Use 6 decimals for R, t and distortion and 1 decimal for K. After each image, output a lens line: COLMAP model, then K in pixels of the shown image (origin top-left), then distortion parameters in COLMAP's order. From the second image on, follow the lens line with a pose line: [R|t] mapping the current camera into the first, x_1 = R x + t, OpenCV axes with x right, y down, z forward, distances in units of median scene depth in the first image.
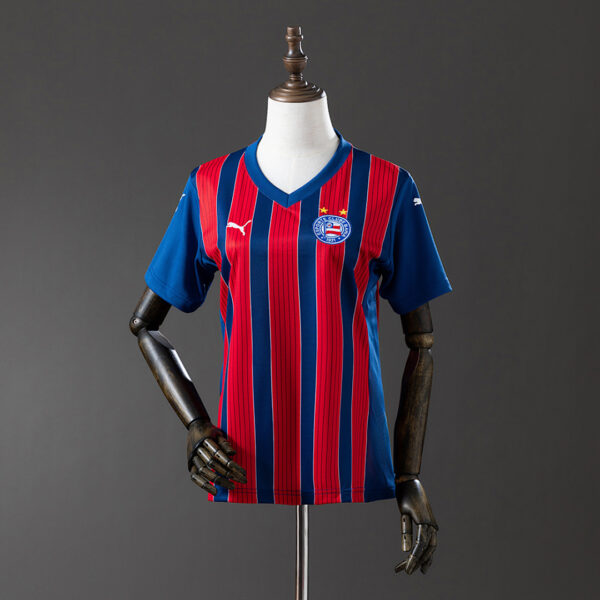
lens RADIAL K [[1690.6, 0, 300.0], [0, 1690.6, 300.0], [0, 0, 1]] dist [0.071142, -0.609597]
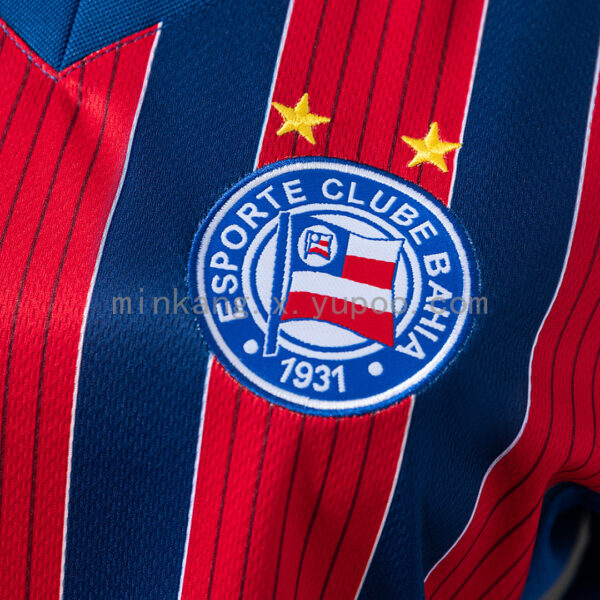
lens RADIAL K [[1833.1, 0, 300.0], [0, 1833.1, 300.0], [0, 0, 1]] dist [0.020668, 0.215459]
pose [[0.991703, 0.128171, -0.009905, 0.017791], [-0.122105, 0.963257, 0.239220, -0.076065], [0.040202, -0.236026, 0.970915, 0.848631]]
